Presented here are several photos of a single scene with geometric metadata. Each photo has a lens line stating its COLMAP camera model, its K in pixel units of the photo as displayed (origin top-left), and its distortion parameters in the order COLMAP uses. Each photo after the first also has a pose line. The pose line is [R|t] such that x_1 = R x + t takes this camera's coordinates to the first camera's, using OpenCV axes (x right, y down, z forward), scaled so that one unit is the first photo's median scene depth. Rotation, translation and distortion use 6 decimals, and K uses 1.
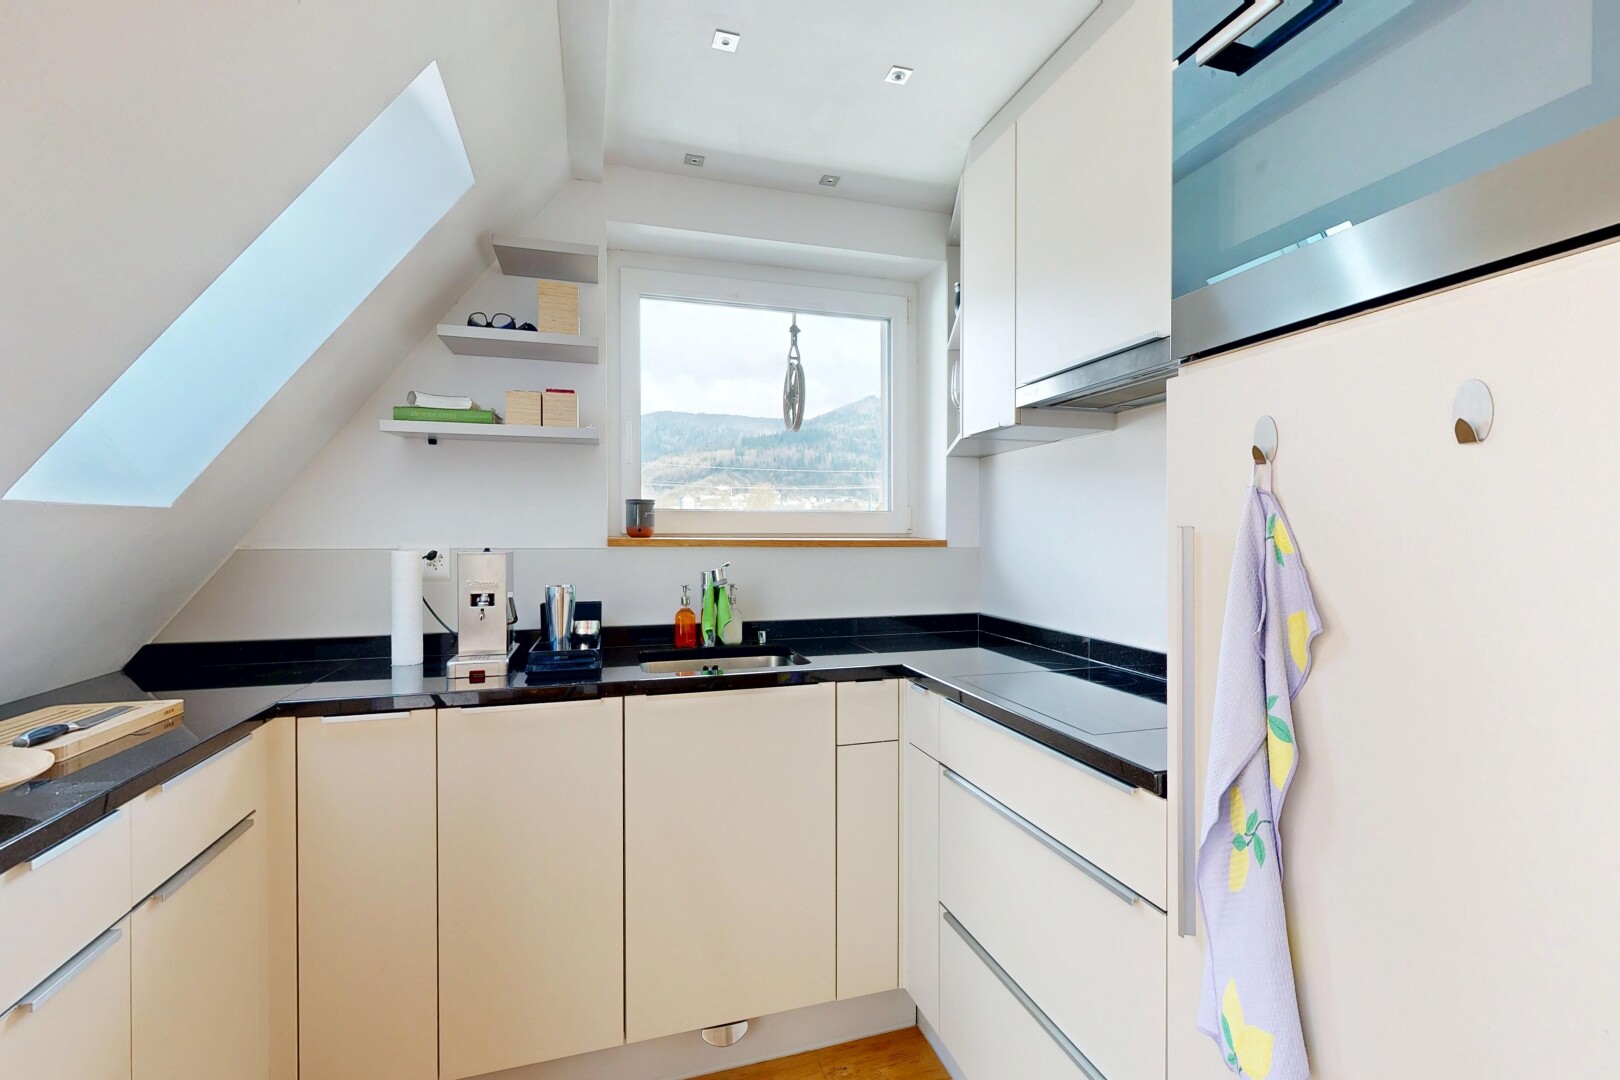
lens RADIAL K [[704.8, 0, 813.1], [0, 704.8, 541.5], [0, 0, 1]] dist [0.000290, -0.000128]
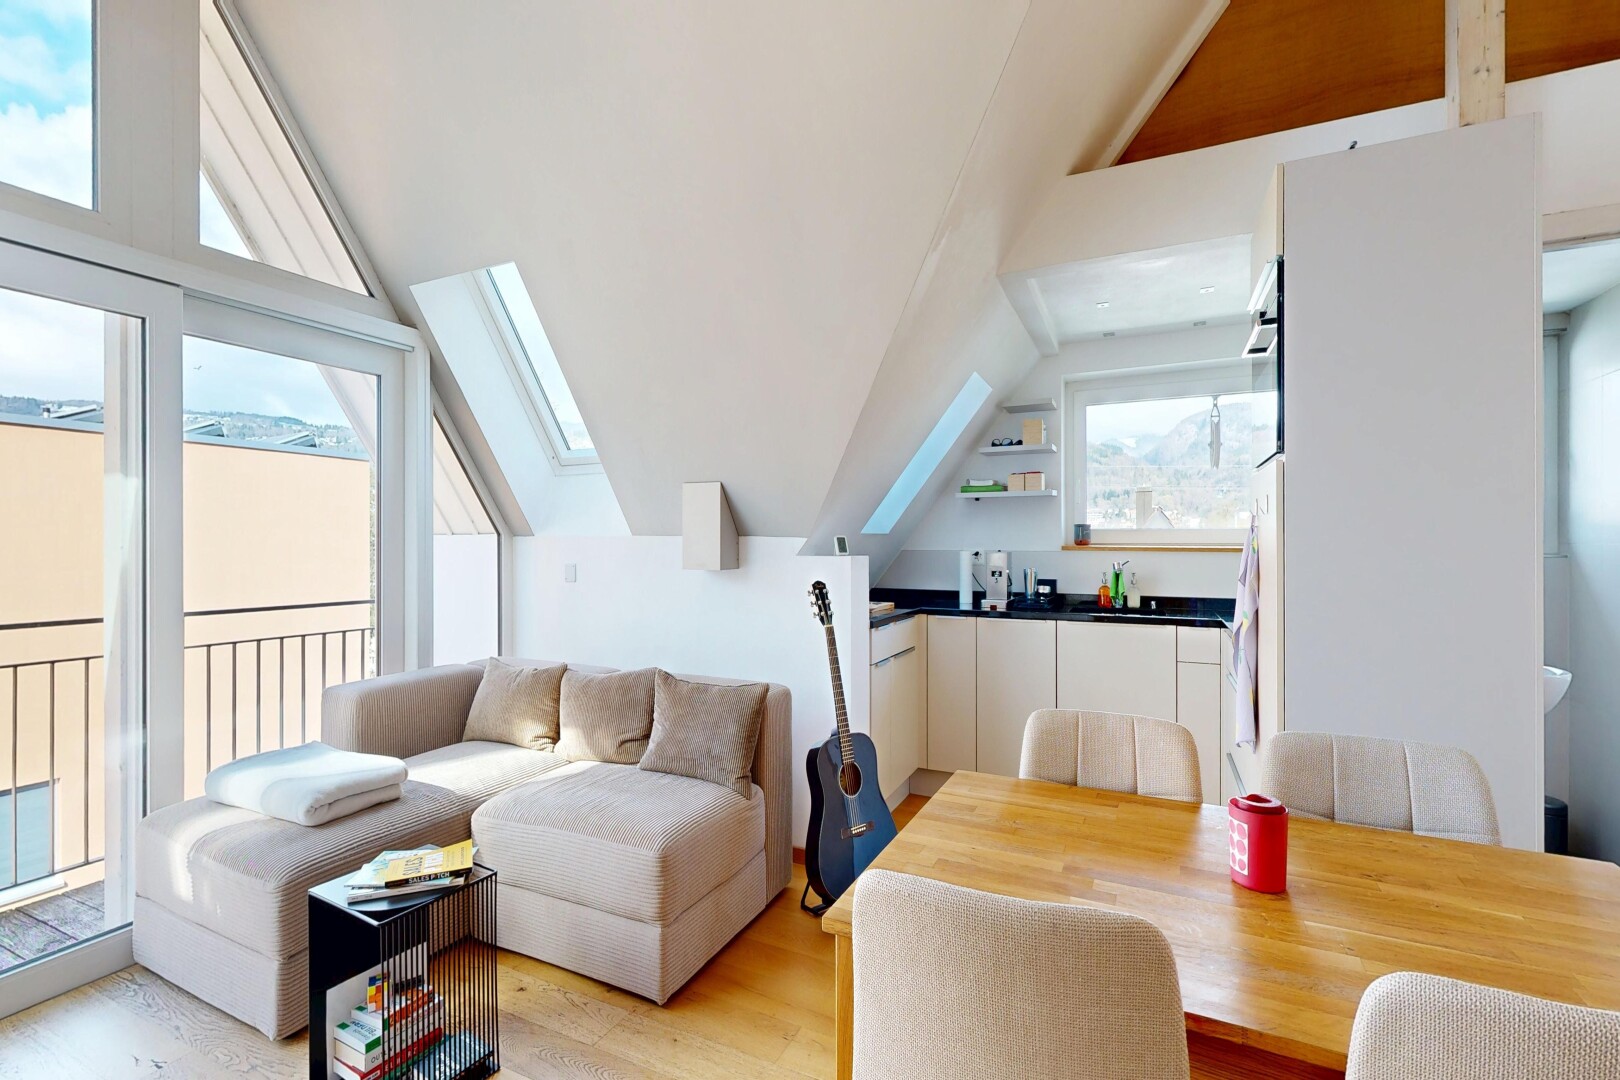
lens RADIAL K [[704.8, 0, 813.1], [0, 704.8, 541.5], [0, 0, 1]] dist [0.000290, -0.000128]
pose [[0.740521, -0.000206, -0.672033, 0.521377], [-0.007368, 0.999937, -0.008426, 0.005079], [0.671993, 0.011191, 0.740473, -0.902537]]
